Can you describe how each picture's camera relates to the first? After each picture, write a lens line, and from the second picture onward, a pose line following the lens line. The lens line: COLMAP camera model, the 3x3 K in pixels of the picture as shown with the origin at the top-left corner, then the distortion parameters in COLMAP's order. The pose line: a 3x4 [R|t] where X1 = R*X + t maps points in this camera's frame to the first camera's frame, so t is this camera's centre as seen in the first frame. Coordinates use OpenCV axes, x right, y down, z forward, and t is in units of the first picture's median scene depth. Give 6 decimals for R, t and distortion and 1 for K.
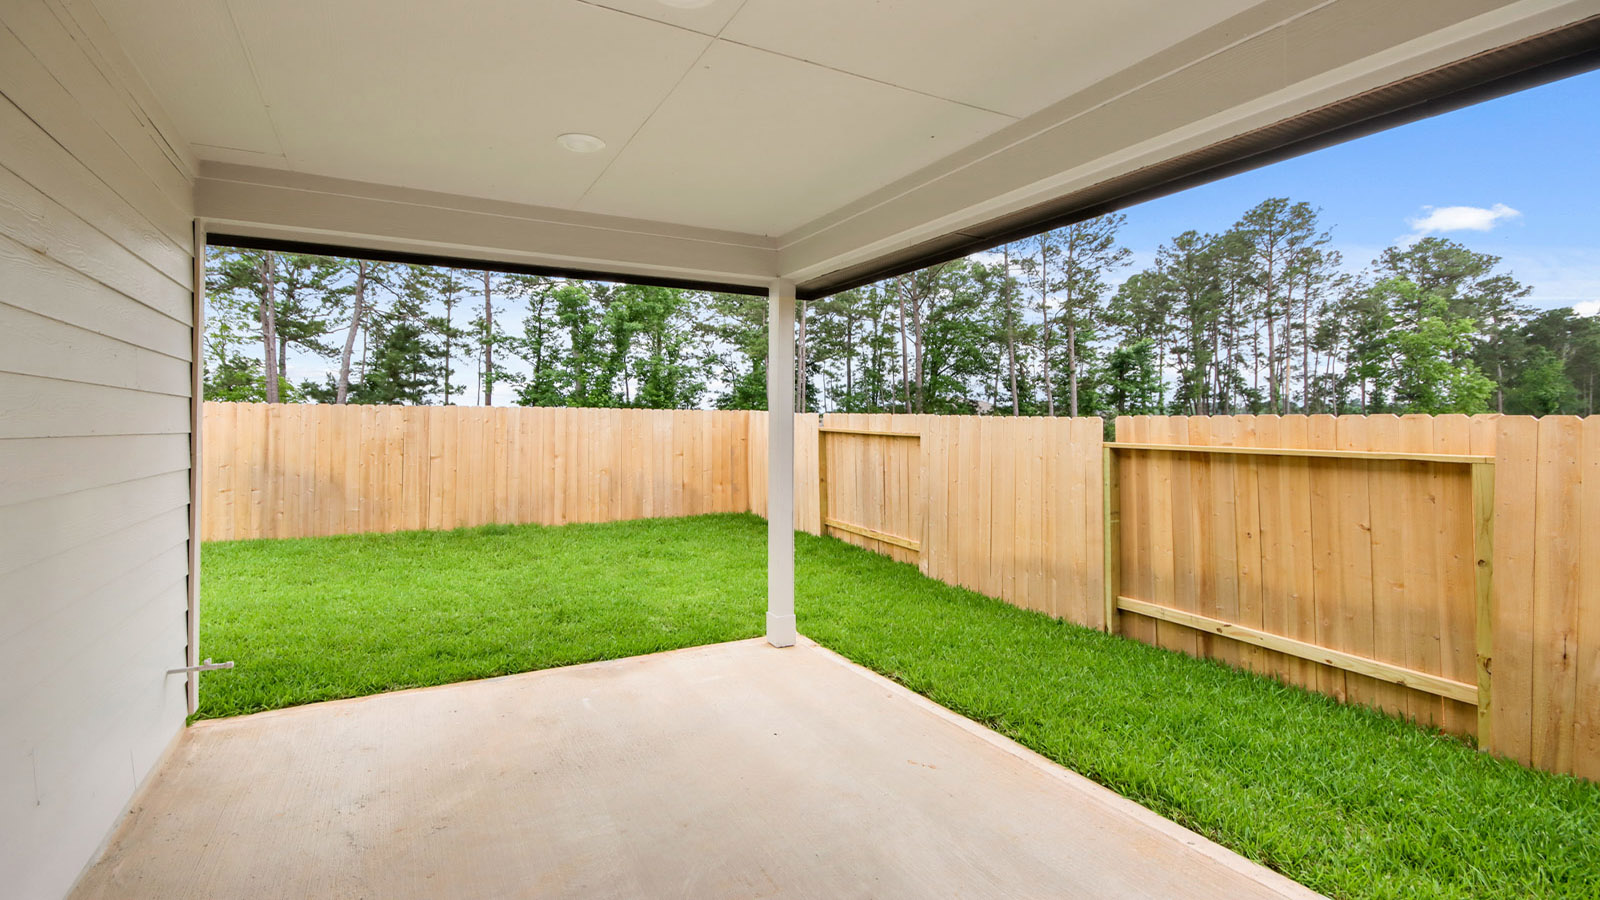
lens RADIAL K [[735.9, 0, 800.7], [0, 735.9, 397.9], [0, 0, 1]] dist [0.016204, -0.013430]
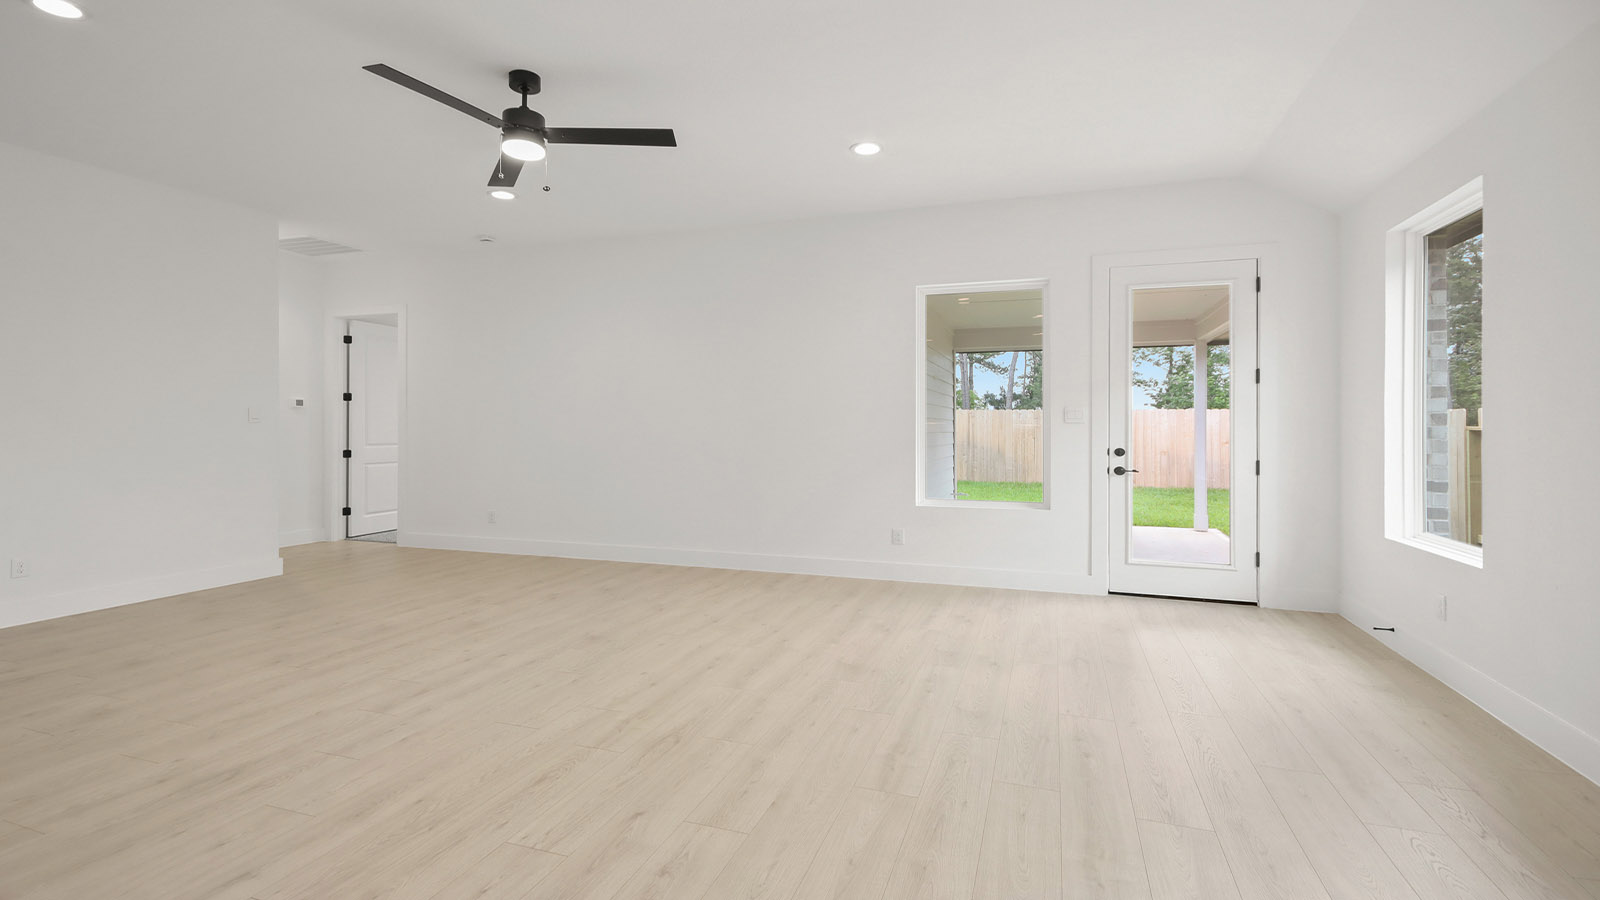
lens RADIAL K [[735.9, 0, 802.1], [0, 735.9, 434.3], [0, 0, 1]] dist [0.016204, -0.013430]
pose [[0.670592, 0.006998, -0.741793, 0.115239], [0.026677, 0.999081, 0.033542, -0.001305], [0.741346, -0.042282, 0.669789, -0.170863]]
